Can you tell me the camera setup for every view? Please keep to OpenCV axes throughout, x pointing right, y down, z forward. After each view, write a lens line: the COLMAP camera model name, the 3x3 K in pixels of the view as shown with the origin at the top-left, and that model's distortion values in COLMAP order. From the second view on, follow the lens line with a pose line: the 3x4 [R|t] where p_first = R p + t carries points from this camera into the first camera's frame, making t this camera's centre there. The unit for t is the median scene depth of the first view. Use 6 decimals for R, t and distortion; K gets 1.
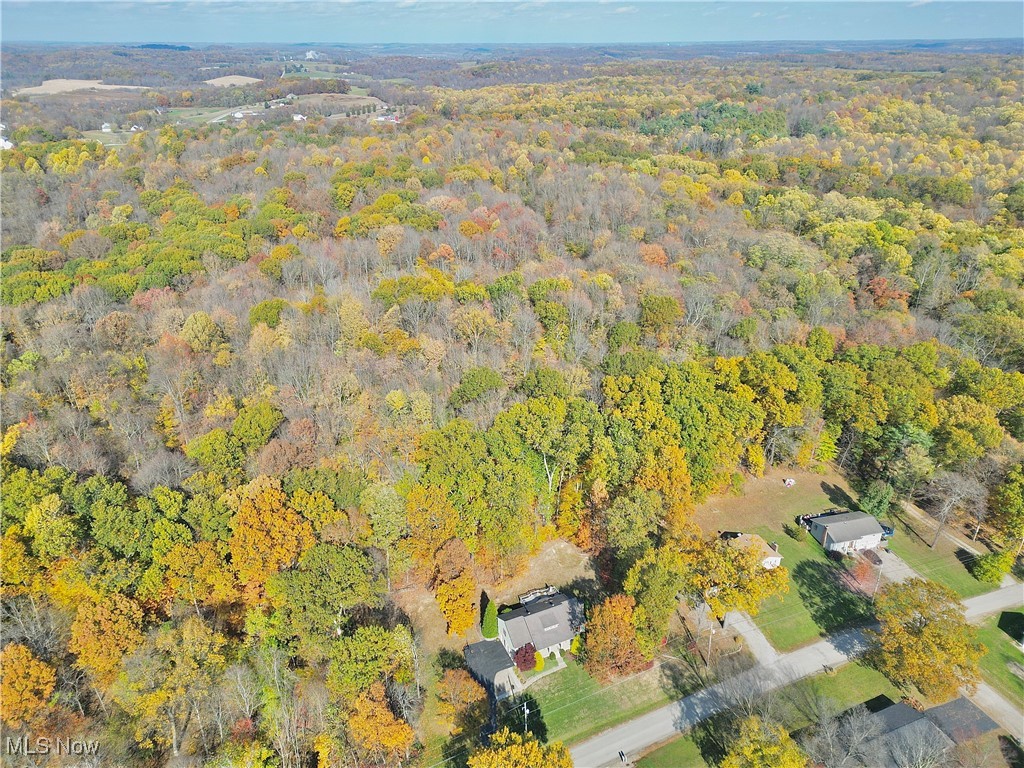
lens RADIAL K [[712.6, 0, 512.0], [0, 712.6, 384.0], [0, 0, 1]] dist [0.086300, -0.092882]
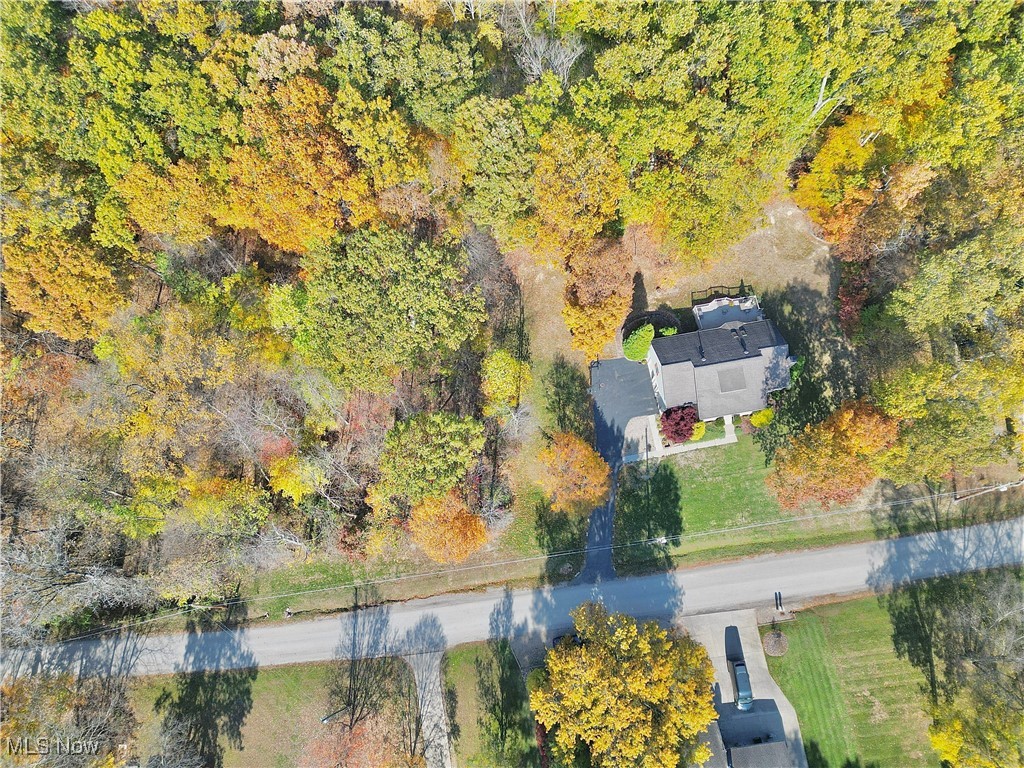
lens RADIAL K [[712.6, 0, 512.0], [0, 712.6, 384.0], [0, 0, 1]] dist [0.086300, -0.092882]
pose [[0.968980, 0.236588, -0.071437, -0.091823], [-0.108519, 0.667020, 0.737095, -0.114138], [0.222038, -0.706478, 0.672003, 0.544722]]
